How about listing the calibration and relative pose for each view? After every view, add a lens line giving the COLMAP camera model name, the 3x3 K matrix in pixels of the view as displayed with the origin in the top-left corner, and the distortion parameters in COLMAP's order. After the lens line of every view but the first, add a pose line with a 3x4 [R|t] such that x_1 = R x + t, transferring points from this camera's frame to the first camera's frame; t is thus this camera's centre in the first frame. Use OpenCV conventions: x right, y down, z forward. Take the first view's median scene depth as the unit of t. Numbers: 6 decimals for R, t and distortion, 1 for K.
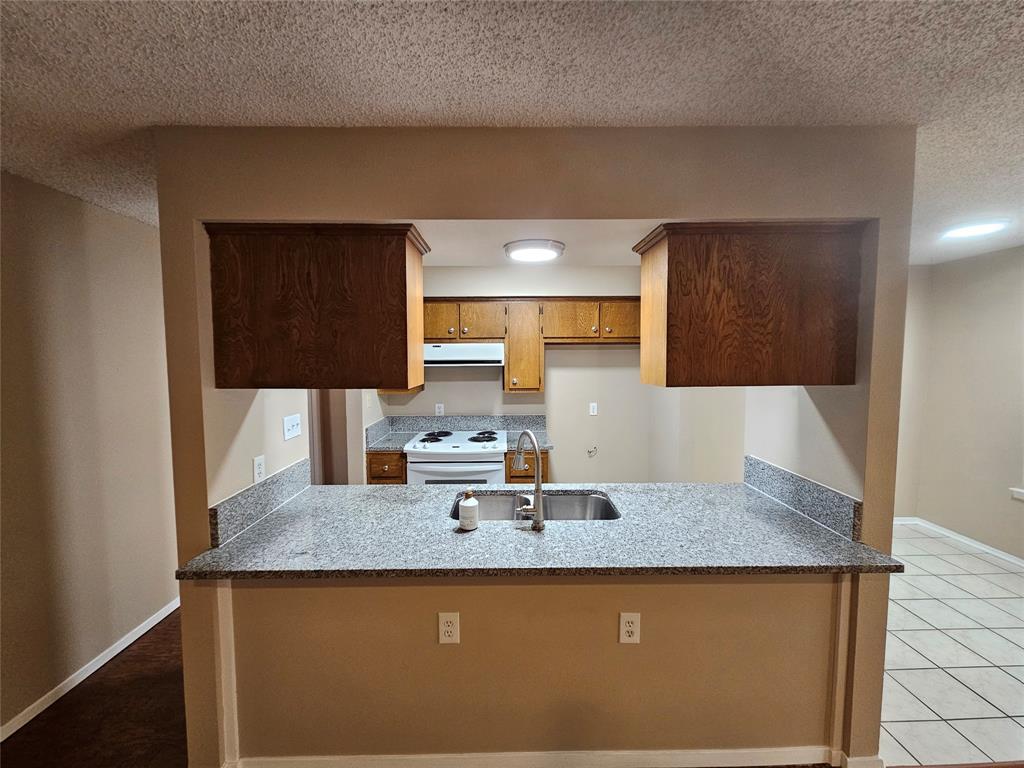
lens RADIAL K [[418.6, 0, 504.9], [0, 418.6, 381.4], [0, 0, 1]] dist [0.003691, -0.000208]
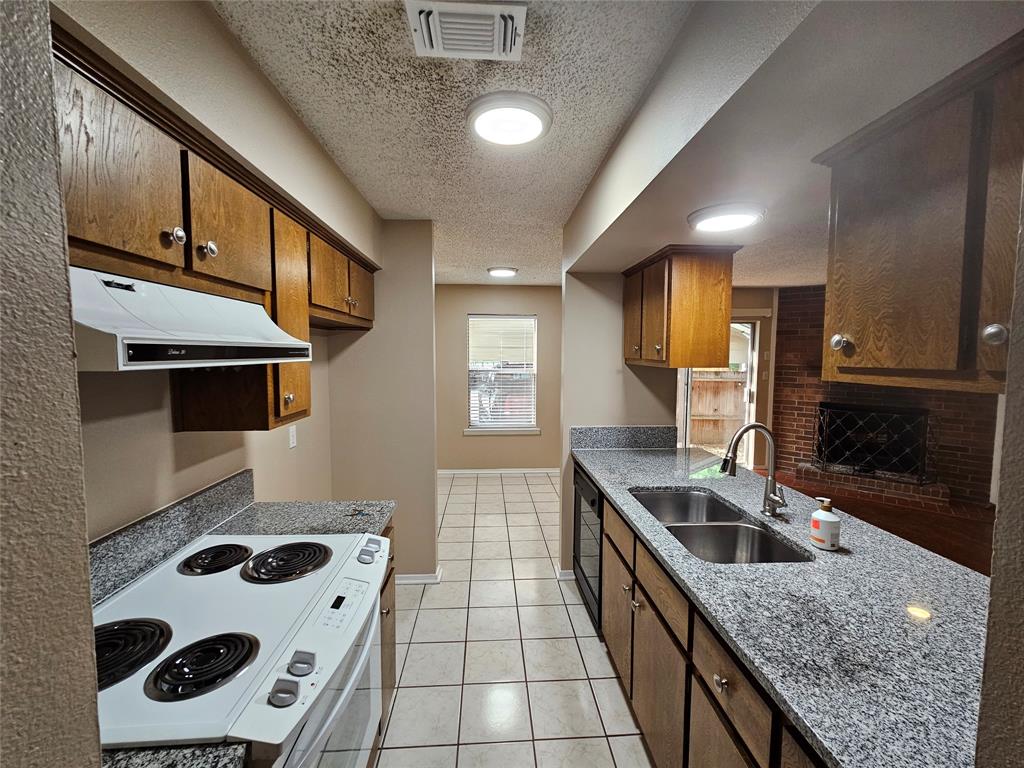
lens RADIAL K [[418.6, 0, 512.5], [0, 418.6, 382.3], [0, 0, 1]] dist [0.003691, -0.000208]
pose [[-0.053674, -0.063749, 0.996522, -0.671780], [0.059494, 0.995983, 0.066919, -0.052119], [-0.996785, 0.062879, -0.049665, 1.281716]]
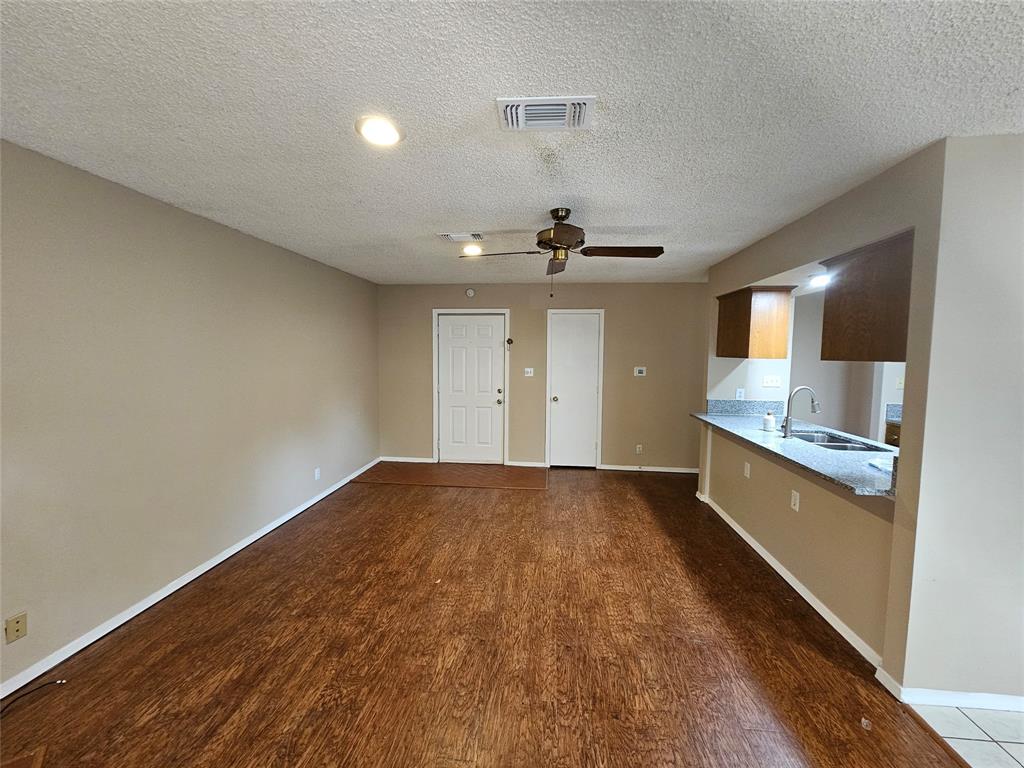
lens RADIAL K [[418.6, 0, 510.1], [0, 418.6, 382.6], [0, 0, 1]] dist [0.003691, -0.000208]
pose [[-0.108563, 0.077549, -0.991060, 1.547354], [-0.072468, 0.993683, 0.085693, 0.034289], [0.991445, 0.081123, -0.102258, -0.012388]]
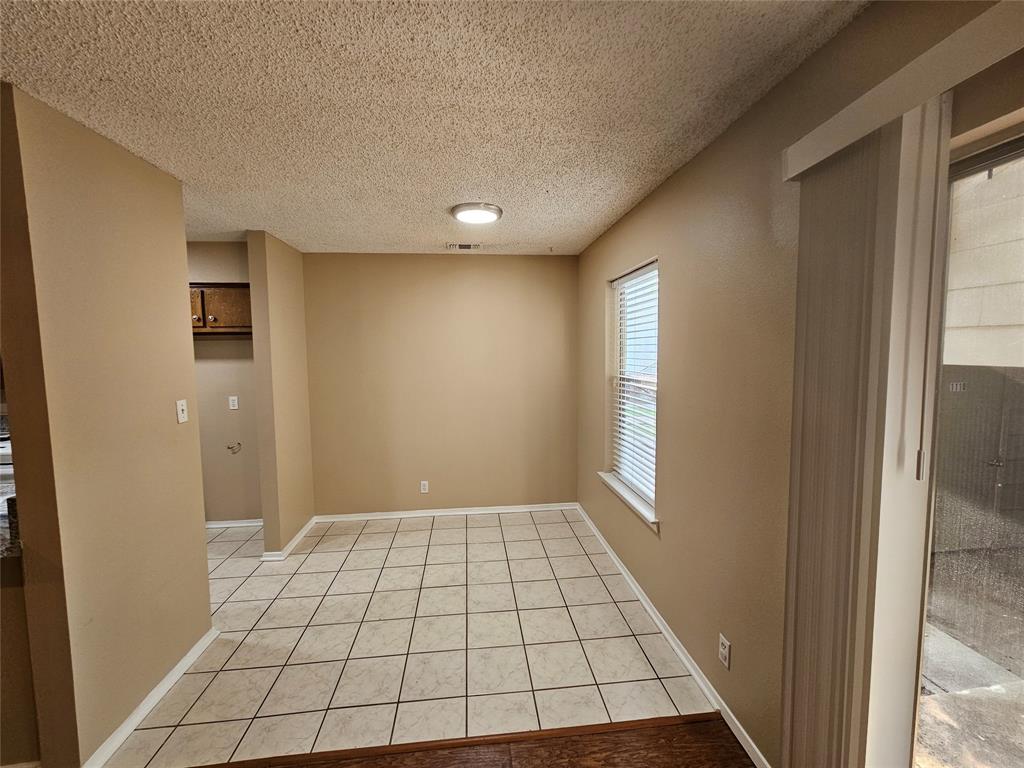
lens RADIAL K [[418.6, 0, 511.7], [0, 418.6, 383.7], [0, 0, 1]] dist [0.003691, -0.000208]
pose [[0.994838, -0.008717, 0.101103, 1.287998], [0.007077, 0.999838, 0.016564, 0.019970], [-0.101231, -0.015763, 0.994738, -0.018071]]
